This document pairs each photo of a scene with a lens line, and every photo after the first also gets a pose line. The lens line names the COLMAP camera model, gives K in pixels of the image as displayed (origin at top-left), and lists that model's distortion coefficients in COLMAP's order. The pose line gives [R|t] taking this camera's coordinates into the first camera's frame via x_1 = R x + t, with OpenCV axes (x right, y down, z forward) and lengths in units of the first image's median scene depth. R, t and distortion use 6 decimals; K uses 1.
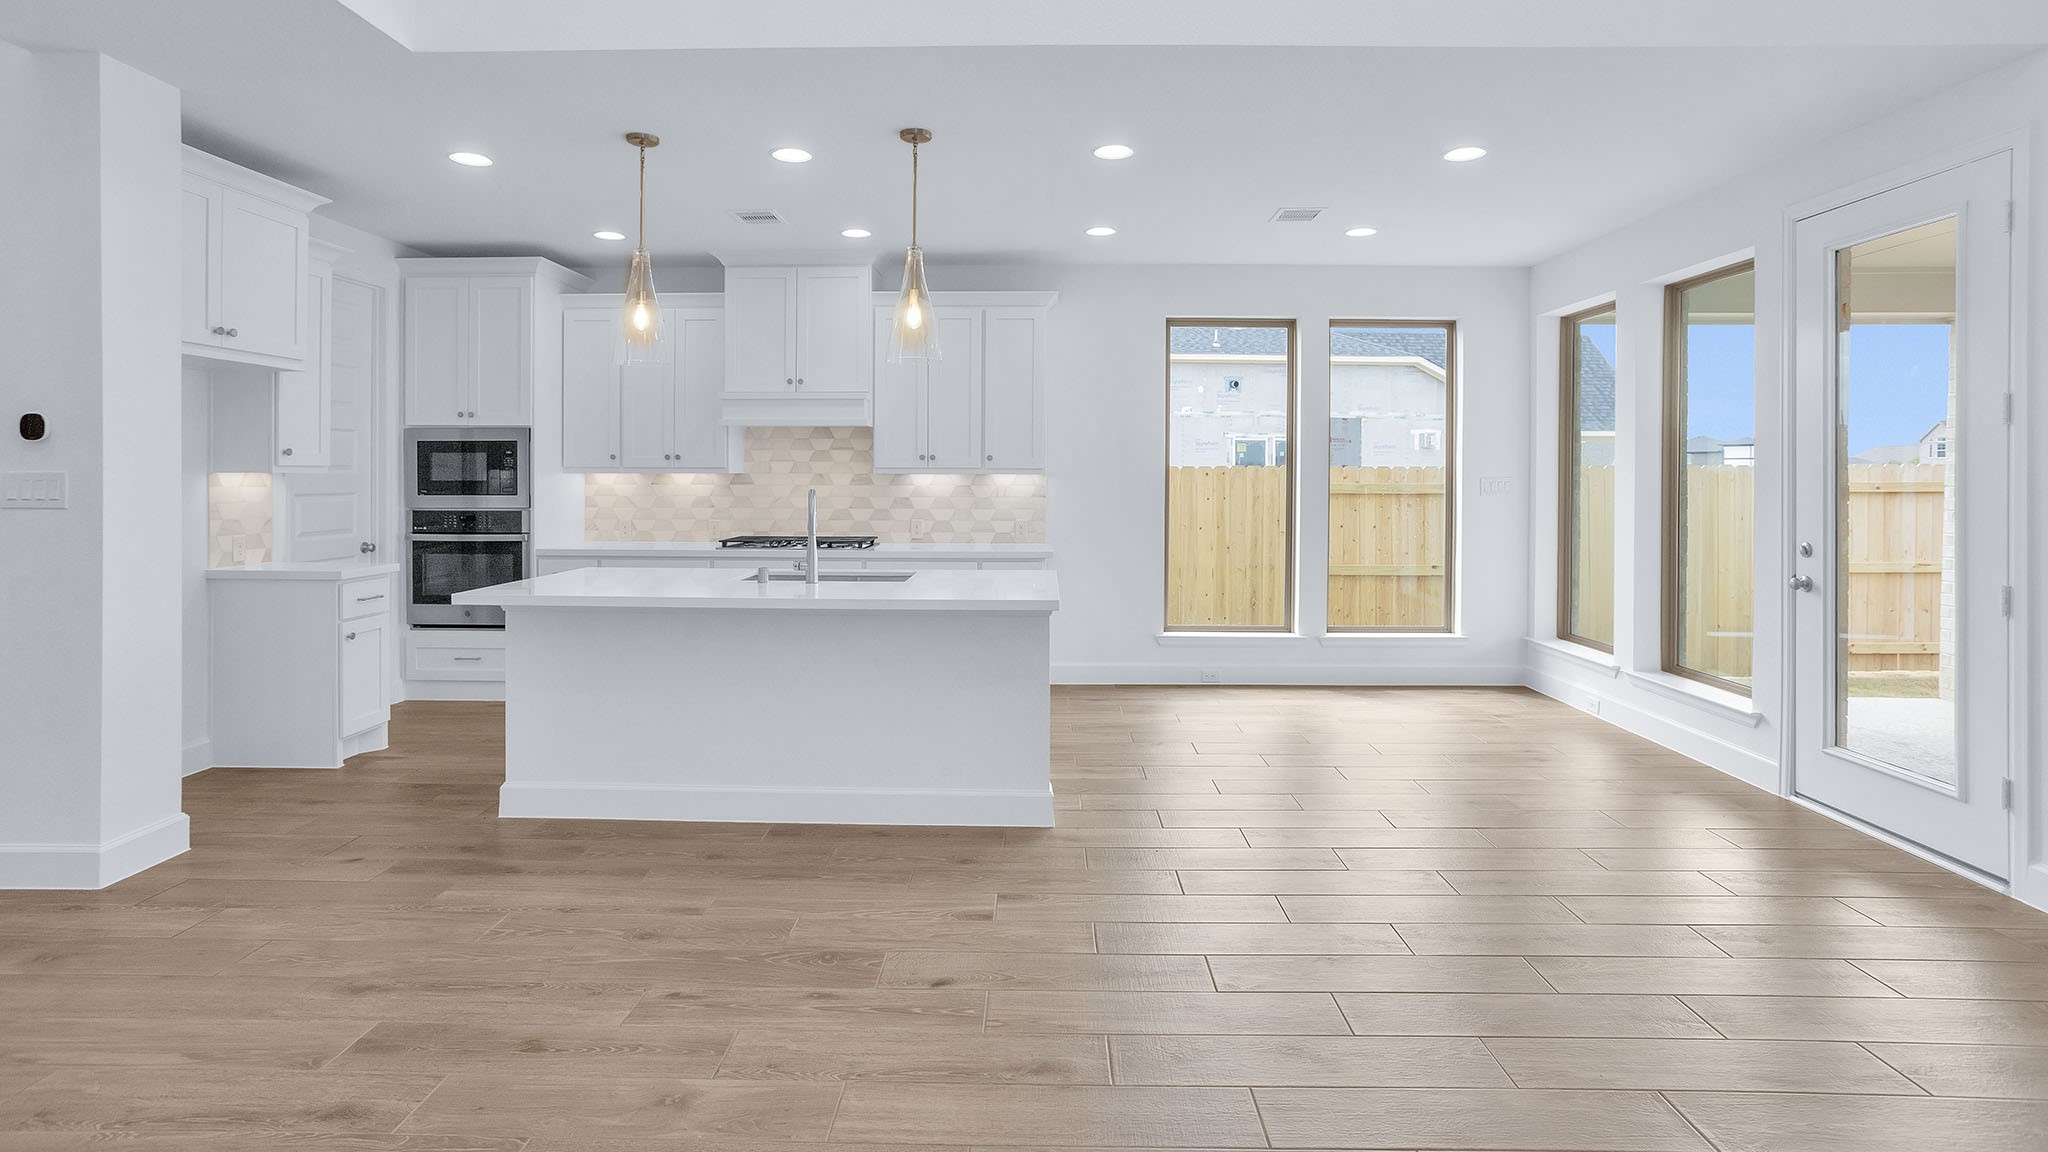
lens RADIAL K [[972.7, 0, 1024.7], [0, 972.7, 473.9], [0, 0, 1]] dist [-0.000912, -0.000008]
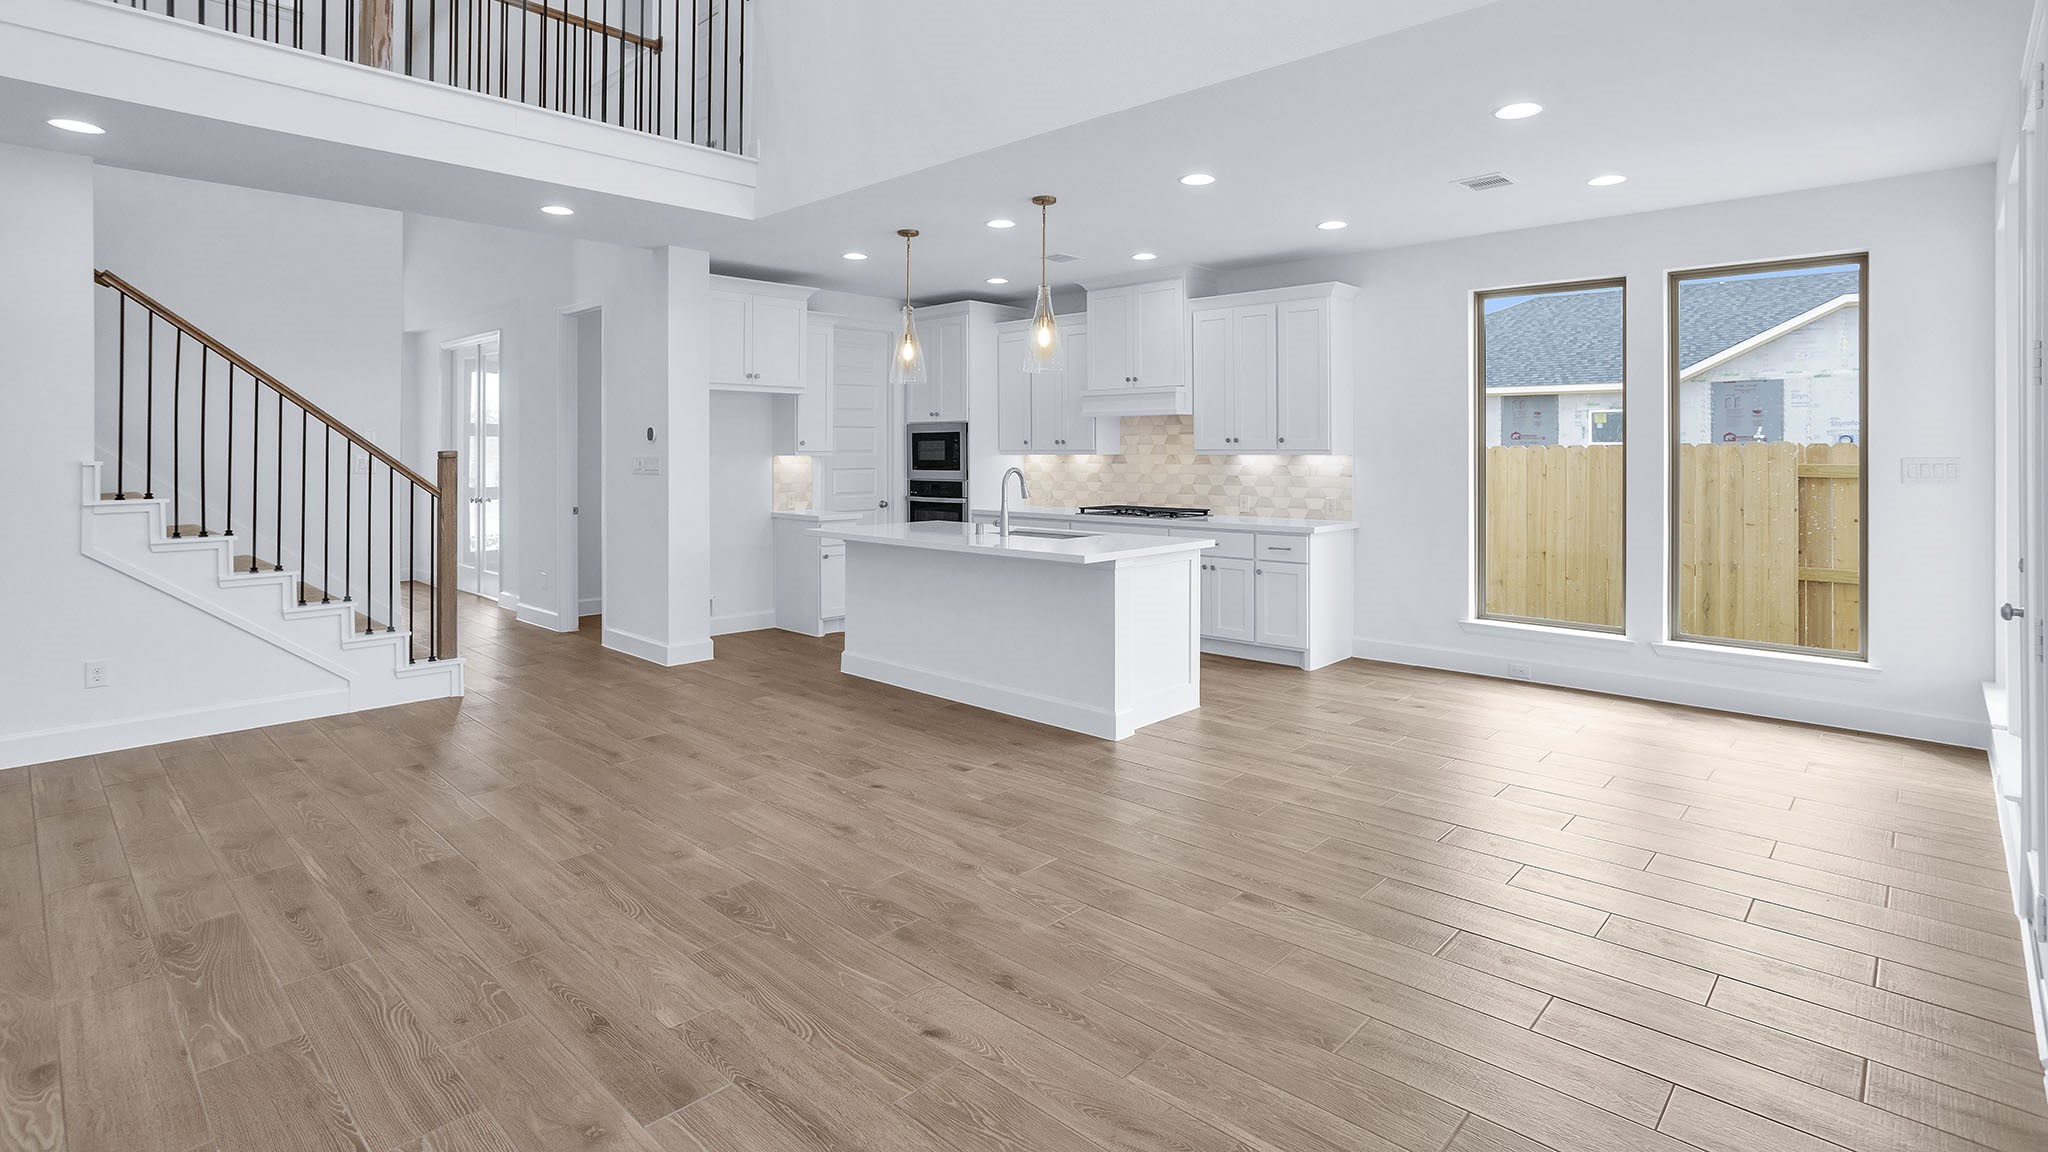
lens RADIAL K [[1004.9, 0, 1083.5], [0, 1004.9, 444.2], [0, 0, 1]] dist [0.000279, 0.000245]
pose [[0.771308, -0.008227, -0.636409, 0.516426], [0.003287, 0.999955, -0.008942, -0.002476], [0.636454, 0.004805, 0.771300, -0.011846]]
